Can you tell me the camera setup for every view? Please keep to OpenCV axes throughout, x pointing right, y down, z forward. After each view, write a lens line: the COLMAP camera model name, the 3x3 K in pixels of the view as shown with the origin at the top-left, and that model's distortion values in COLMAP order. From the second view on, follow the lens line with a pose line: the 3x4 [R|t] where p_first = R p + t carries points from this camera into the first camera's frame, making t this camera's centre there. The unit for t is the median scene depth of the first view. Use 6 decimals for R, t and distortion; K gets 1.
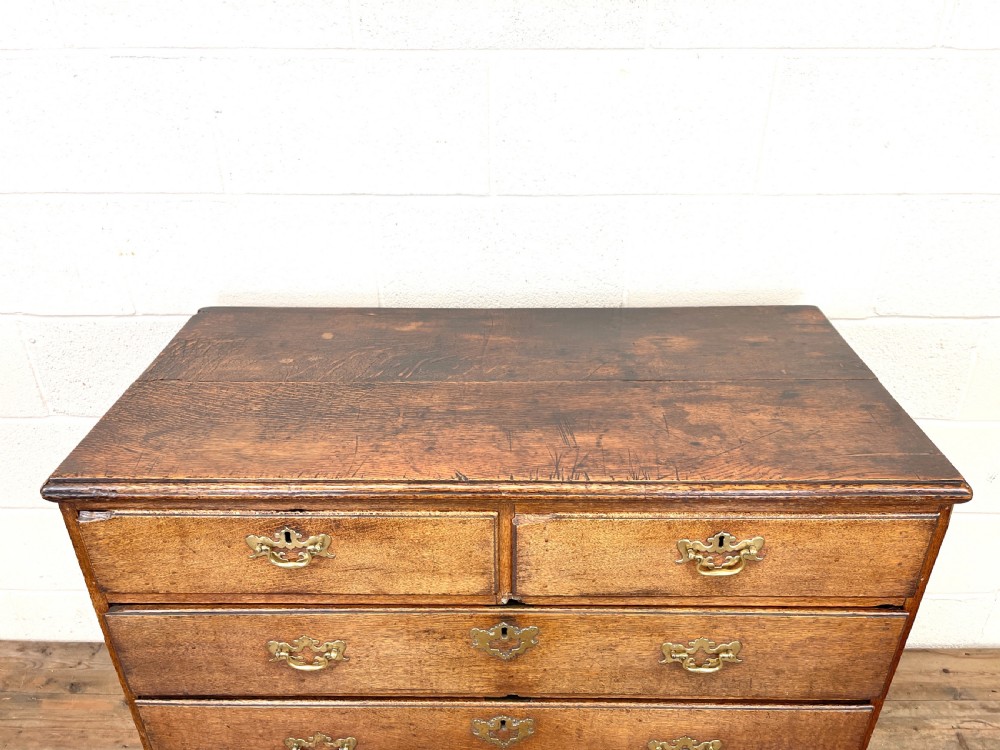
lens RADIAL K [[757.5, 0, 499.2], [0, 757.5, 379.2], [0, 0, 1]] dist [0.074841, -0.106587]
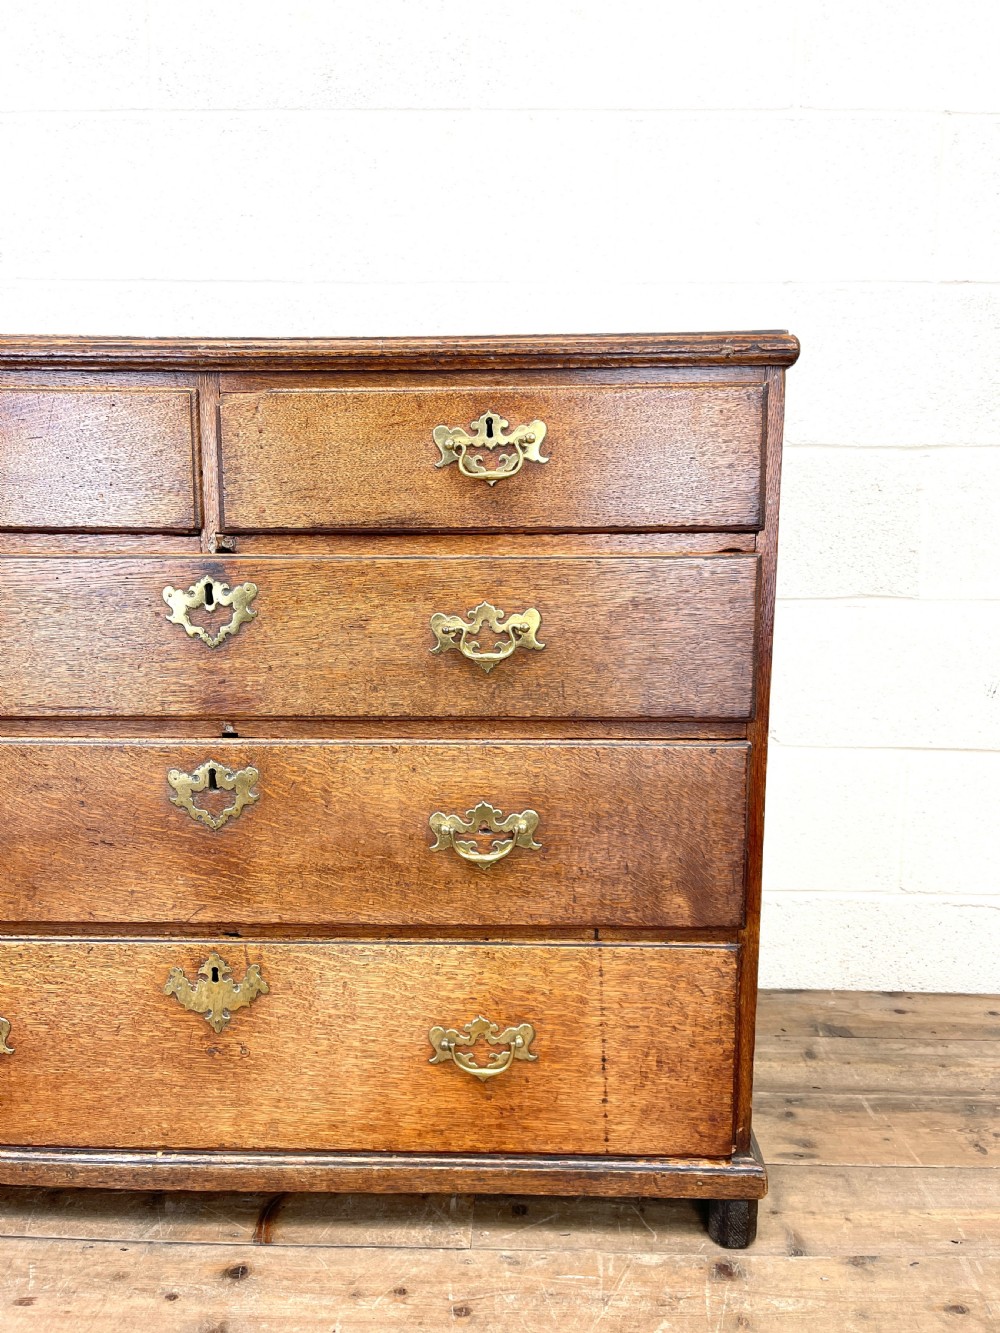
lens RADIAL K [[998.9, 0, 500.0], [0, 998.9, 666.5], [0, 0, 1]] dist [0.072234, -0.102408]
pose [[0.999914, 0.009167, -0.009332, 0.293546], [-0.011901, 0.933625, -0.358055, 0.741224], [0.005431, 0.358135, 0.933654, 0.146600]]
